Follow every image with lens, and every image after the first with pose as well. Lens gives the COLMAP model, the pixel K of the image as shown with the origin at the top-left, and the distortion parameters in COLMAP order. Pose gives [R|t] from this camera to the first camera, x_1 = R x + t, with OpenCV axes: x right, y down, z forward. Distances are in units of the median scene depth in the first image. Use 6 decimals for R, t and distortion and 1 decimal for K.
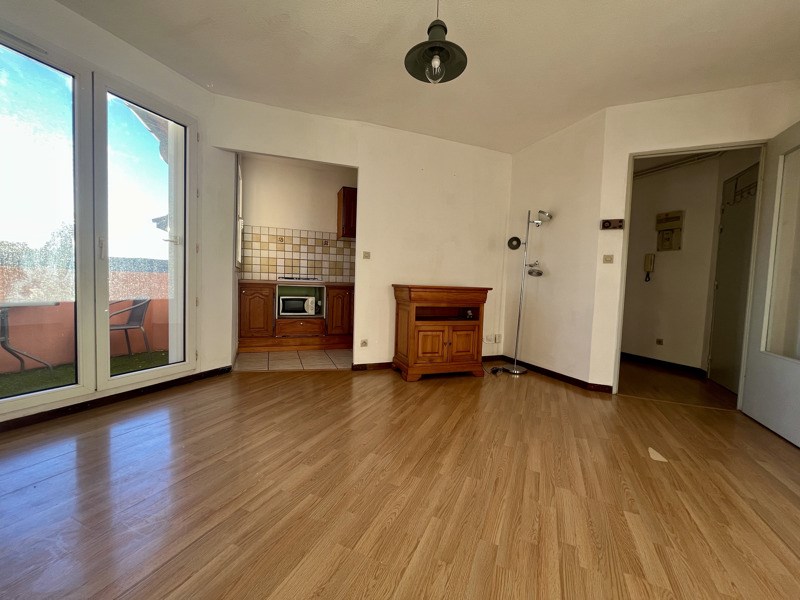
lens RADIAL K [[324.5, 0, 402.1], [0, 324.5, 299.4], [0, 0, 1]] dist [0.004268, 0.000325]
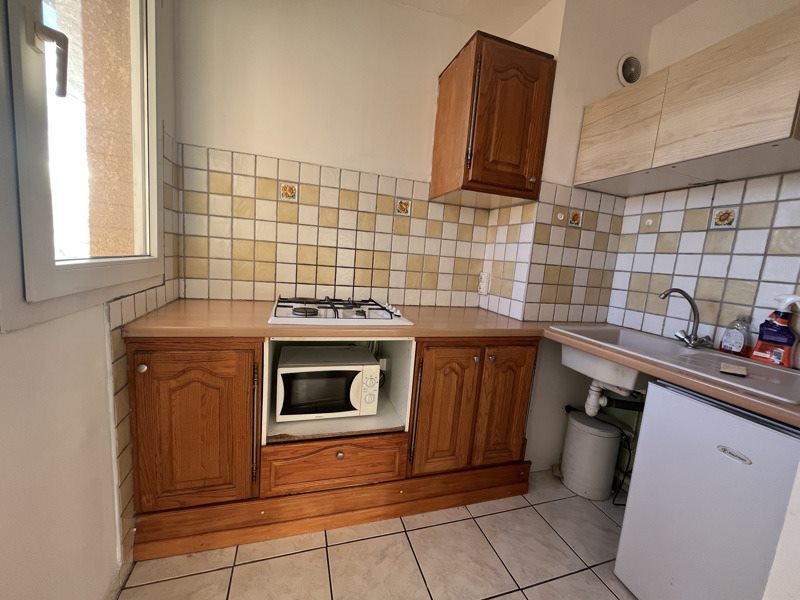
lens RADIAL K [[324.5, 0, 400.8], [0, 324.5, 298.6], [0, 0, 1]] dist [0.004268, 0.000325]
pose [[0.997029, 0.053787, -0.055134, -0.218270], [-0.049577, 0.995945, 0.075074, -0.096902], [0.058949, -0.072118, 0.995653, 0.628313]]
